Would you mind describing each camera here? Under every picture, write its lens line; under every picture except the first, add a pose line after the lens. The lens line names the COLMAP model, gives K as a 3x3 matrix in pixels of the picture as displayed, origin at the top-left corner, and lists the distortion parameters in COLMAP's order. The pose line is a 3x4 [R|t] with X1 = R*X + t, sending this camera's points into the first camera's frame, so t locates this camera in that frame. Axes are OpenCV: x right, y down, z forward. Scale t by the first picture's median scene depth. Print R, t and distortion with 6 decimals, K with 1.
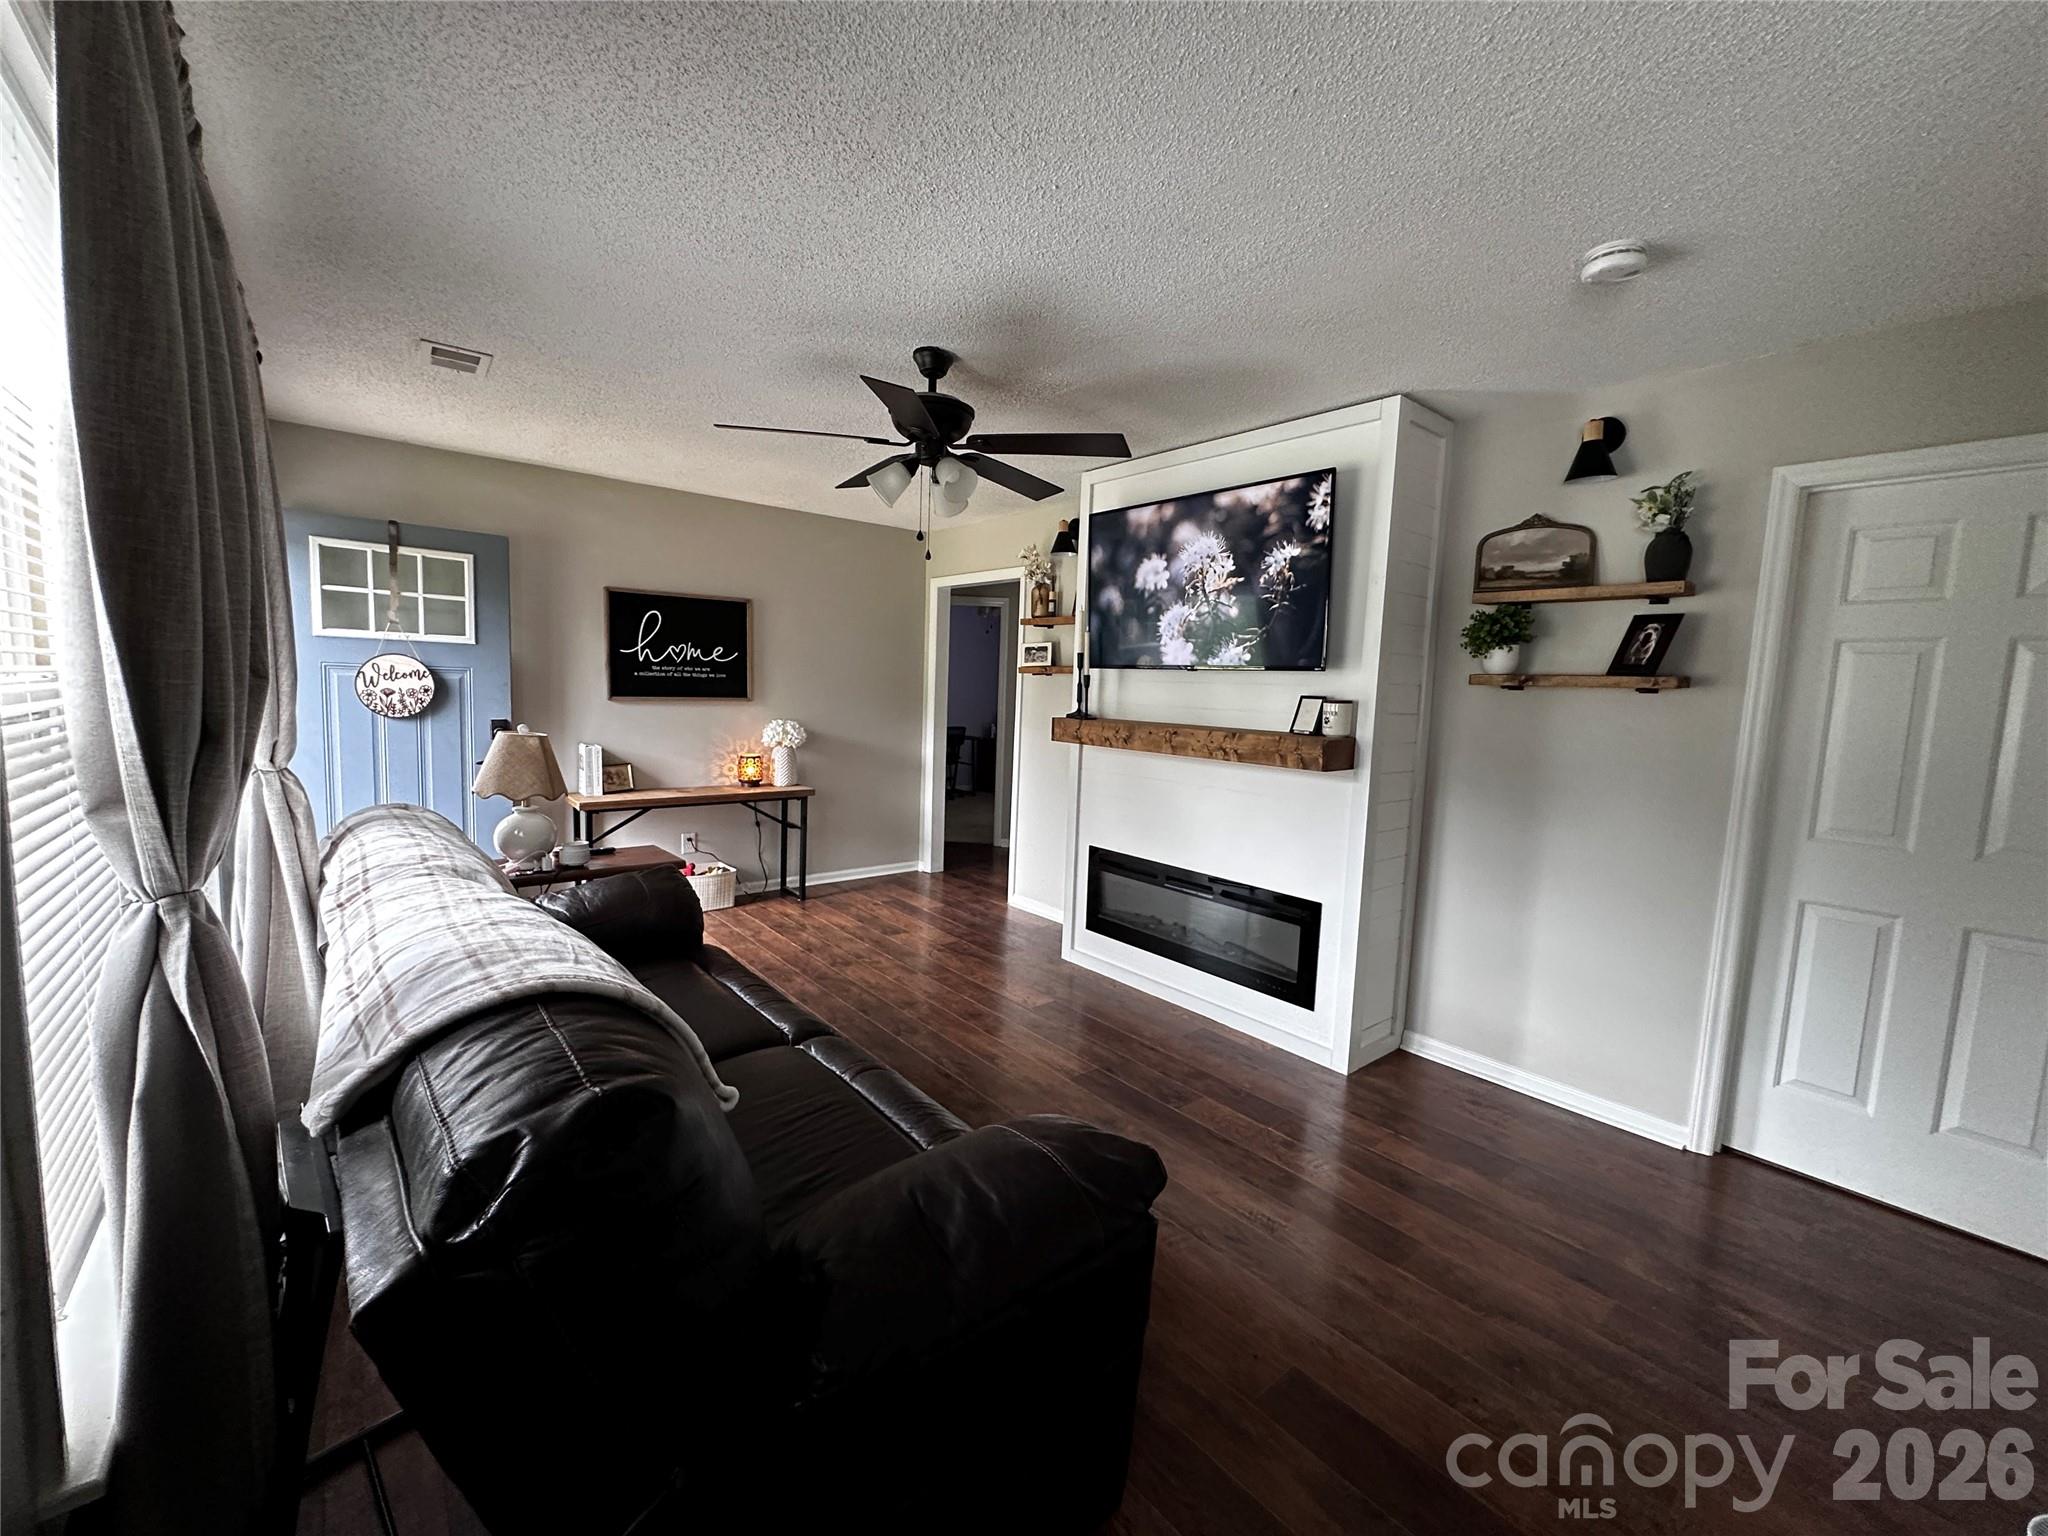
lens RADIAL K [[825.8, 0, 1023.1], [0, 825.8, 767.7], [0, 0, 1]] dist [-0.000771, -0.000006]
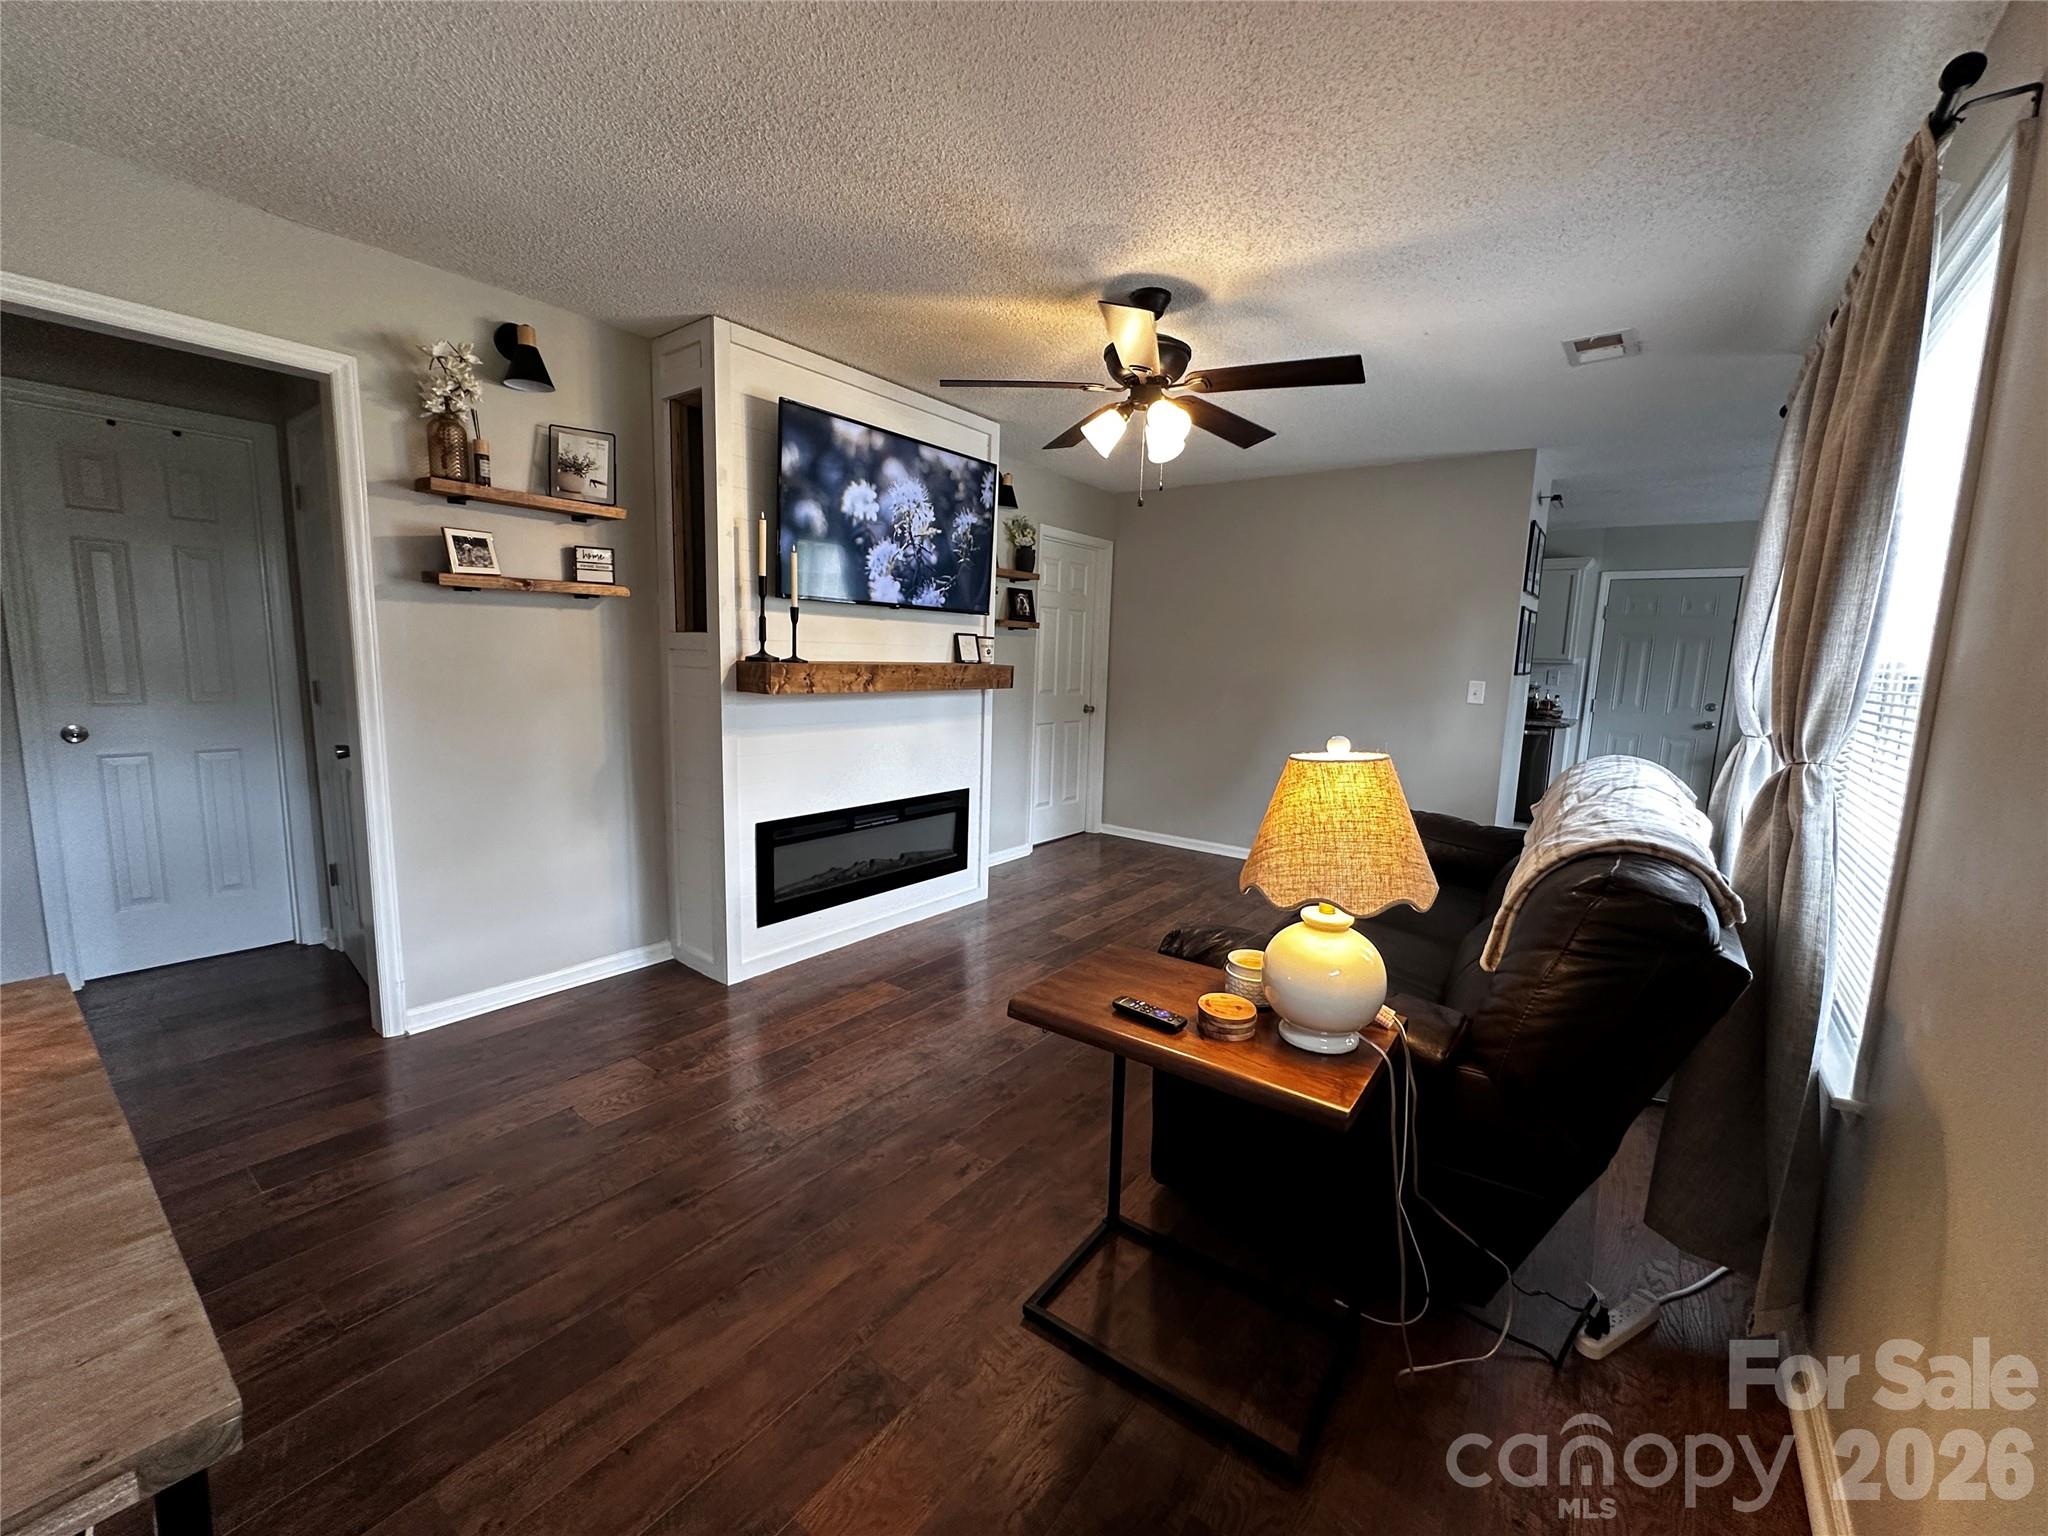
lens RADIAL K [[825.8, 0, 1020.5], [0, 825.8, 771.9], [0, 0, 1]] dist [-0.000771, -0.000006]
pose [[-0.227233, -0.179724, 0.957112, -0.882442], [0.062025, 0.978156, 0.198402, -0.116511], [-0.971863, 0.104449, -0.211122, 1.118298]]
